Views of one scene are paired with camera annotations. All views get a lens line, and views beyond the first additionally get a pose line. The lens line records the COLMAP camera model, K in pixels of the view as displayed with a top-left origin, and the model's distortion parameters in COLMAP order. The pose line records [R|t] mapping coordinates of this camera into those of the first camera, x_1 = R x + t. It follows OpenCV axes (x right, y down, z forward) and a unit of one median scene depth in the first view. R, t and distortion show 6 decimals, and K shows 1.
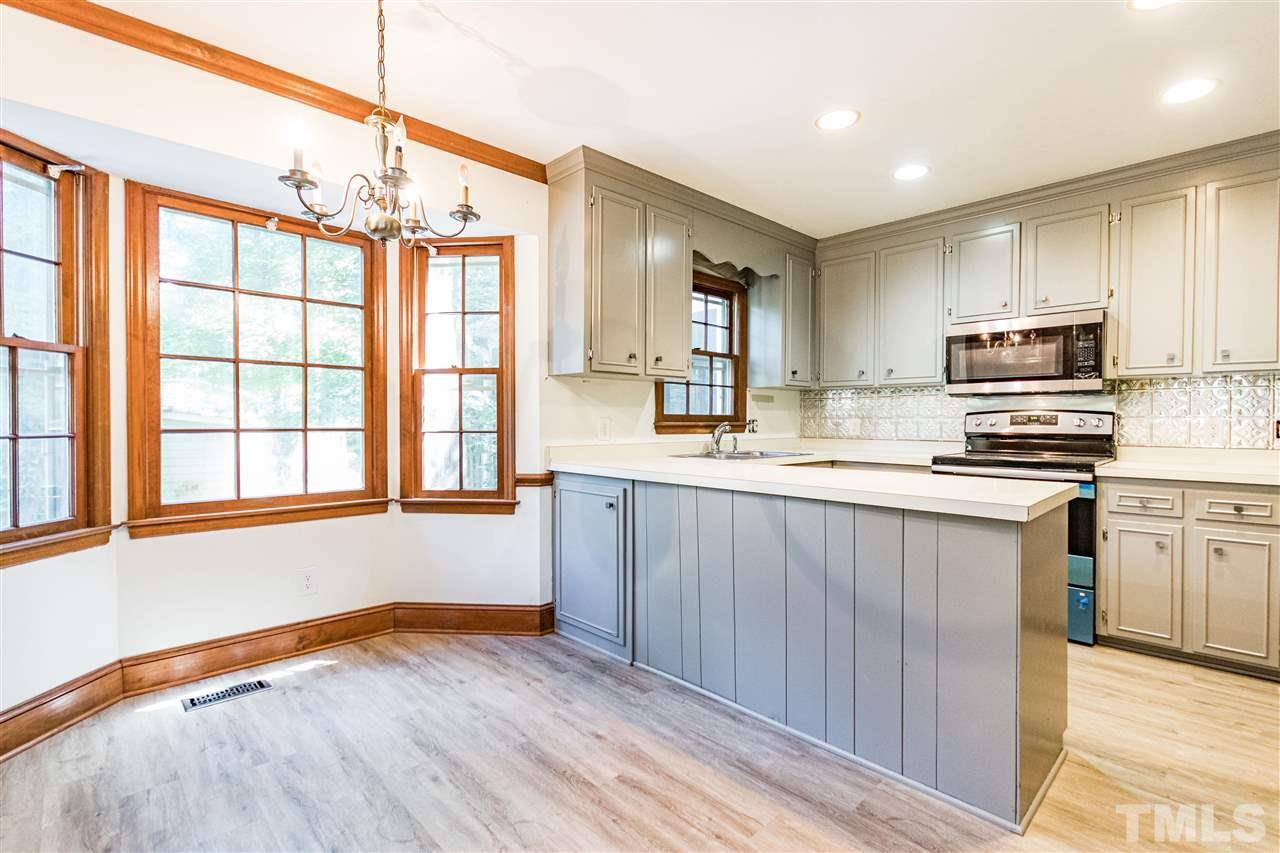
lens RADIAL K [[588.0, 0, 649.1], [0, 588.0, 423.4], [0, 0, 1]] dist [0.005311, 0.000561]
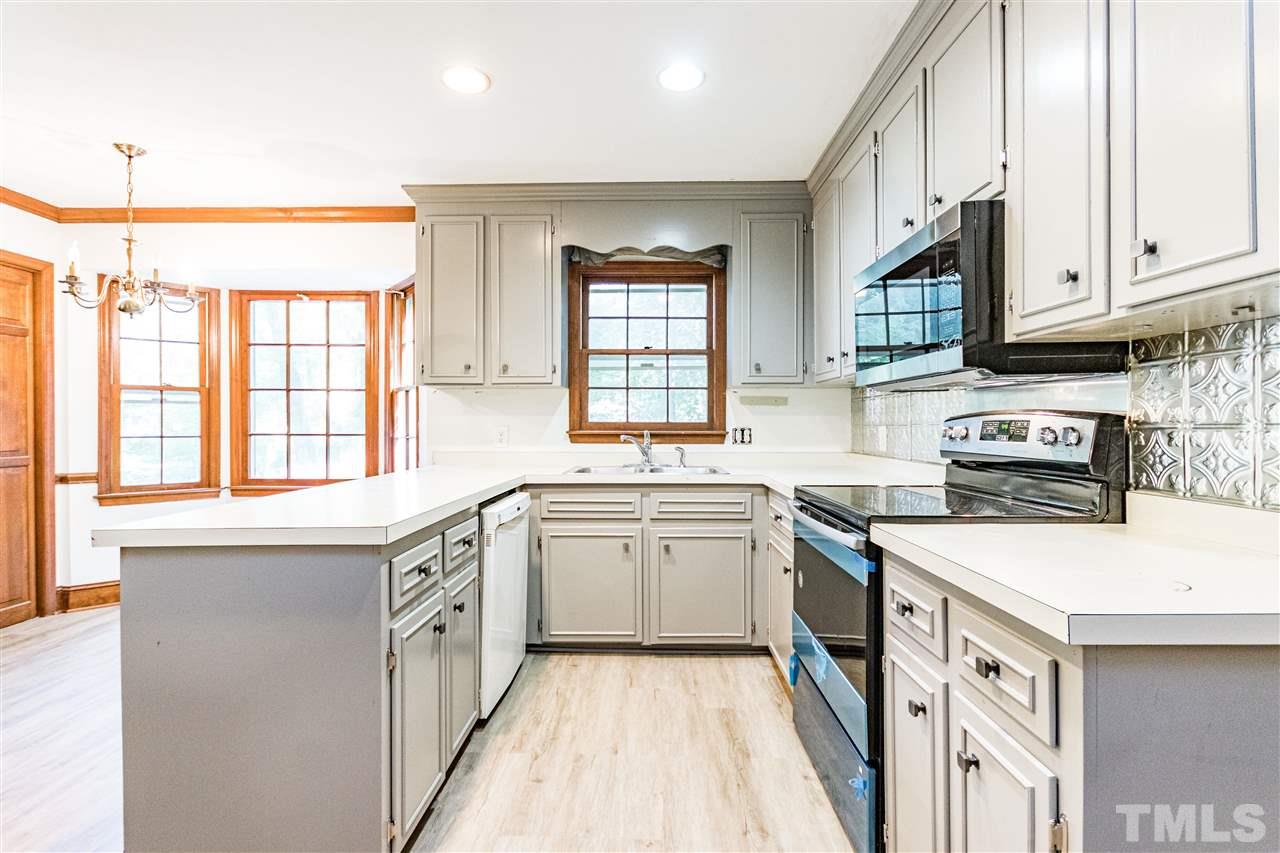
lens RADIAL K [[588.0, 0, 644.9], [0, 588.0, 427.4], [0, 0, 1]] dist [0.005311, 0.000561]
pose [[0.709561, 0.001288, -0.704643, 0.808272], [-0.003534, 0.999992, -0.001730, -0.005894], [0.704635, 0.003718, 0.709560, 0.424513]]
